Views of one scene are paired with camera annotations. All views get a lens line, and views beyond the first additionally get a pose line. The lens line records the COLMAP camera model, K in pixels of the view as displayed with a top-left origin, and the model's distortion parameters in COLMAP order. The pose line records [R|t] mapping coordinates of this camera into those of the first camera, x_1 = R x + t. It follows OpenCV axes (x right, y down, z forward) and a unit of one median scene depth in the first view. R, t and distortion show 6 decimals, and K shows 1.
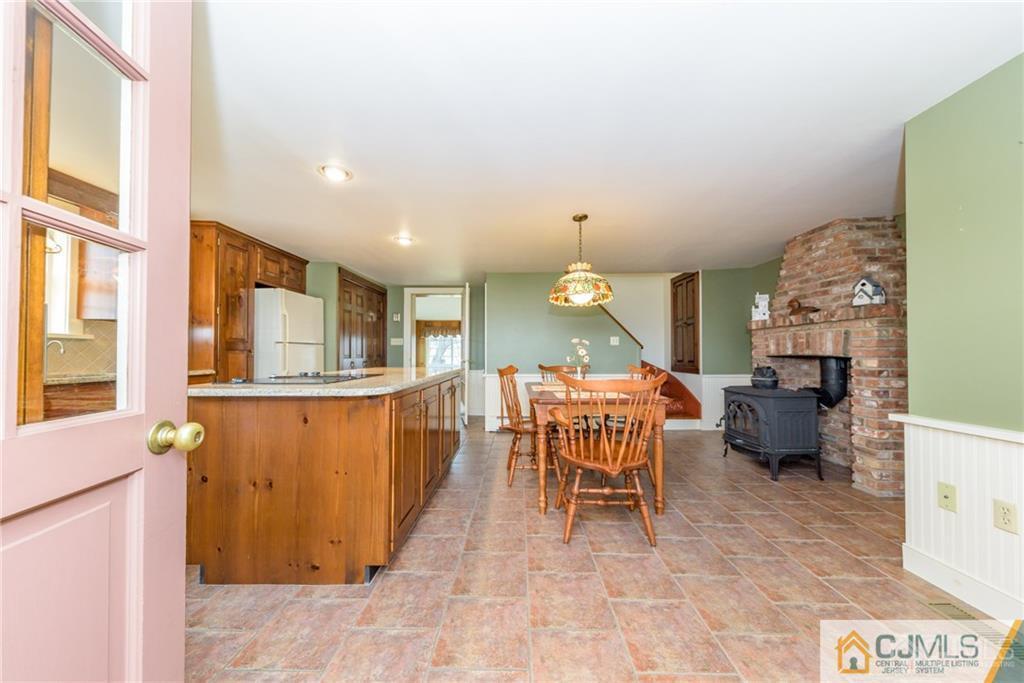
lens RADIAL K [[345.8, 0, 530.0], [0, 345.8, 343.5], [0, 0, 1]] dist [-0.000997, -0.000156]
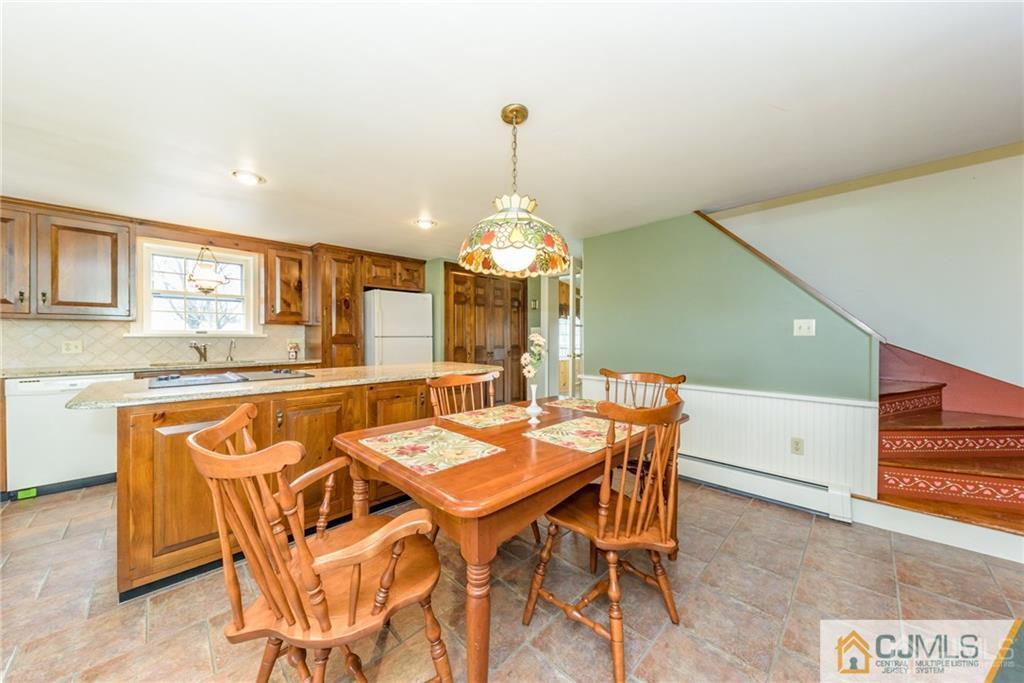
lens RADIAL K [[362.8, 0, 498.6], [0, 362.8, 329.0], [0, 0, 1]] dist [0.000776, -0.000073]
pose [[0.705387, -0.016413, -0.708633, 0.436429], [0.019102, 0.999809, -0.004143, -0.016529], [0.708565, -0.010614, 0.705566, 0.455609]]
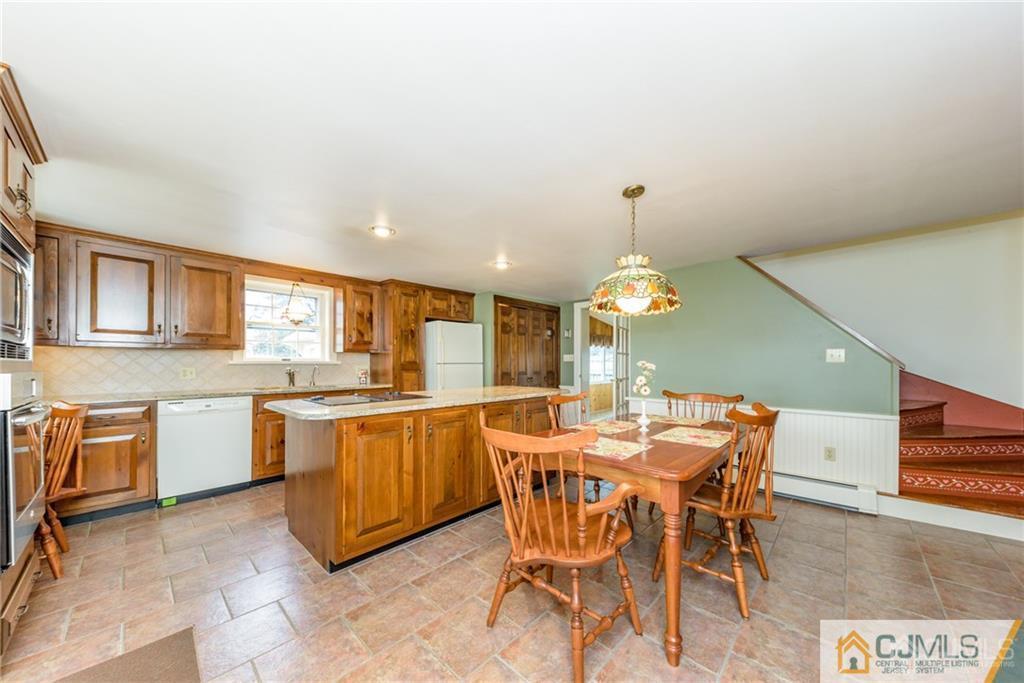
lens RADIAL K [[360.3, 0, 505.8], [0, 360.3, 353.3], [0, 0, 1]] dist [0.000526, -0.000070]
pose [[0.723416, -0.021739, -0.690070, 0.379581], [0.020063, 0.999744, -0.010463, -0.022887], [0.690121, -0.006276, 0.723667, 0.225299]]
